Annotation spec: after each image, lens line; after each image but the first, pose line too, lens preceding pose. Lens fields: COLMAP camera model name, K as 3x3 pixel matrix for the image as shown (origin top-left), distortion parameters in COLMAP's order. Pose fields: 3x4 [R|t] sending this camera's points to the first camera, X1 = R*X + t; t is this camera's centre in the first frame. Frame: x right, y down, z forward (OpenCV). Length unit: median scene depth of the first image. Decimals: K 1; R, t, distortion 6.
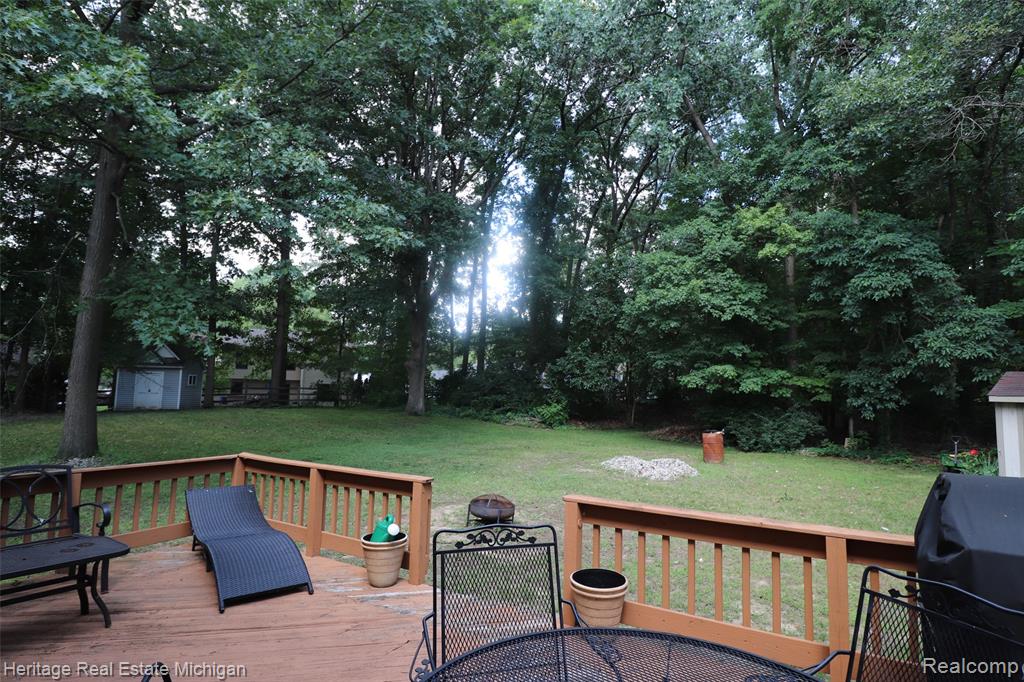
lens RADIAL K [[518.0, 0, 512.0], [0, 518.0, 341.0], [0, 0, 1]] dist [-0.002541, -0.000648]
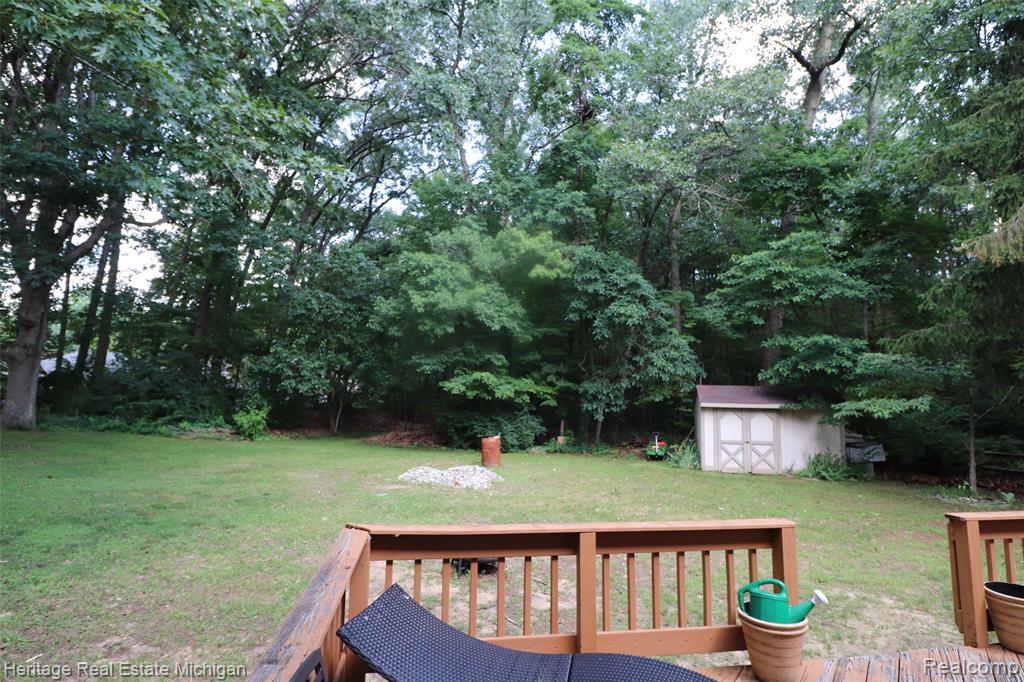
lens RADIAL K [[518.0, 0, 512.0], [0, 518.0, 341.0], [0, 0, 1]] dist [-0.002541, -0.000648]
pose [[0.767356, 0.071894, 0.637178, -0.221830], [-0.068320, 0.997205, -0.030239, 0.011316], [-0.637571, -0.020328, 0.770123, 0.155793]]
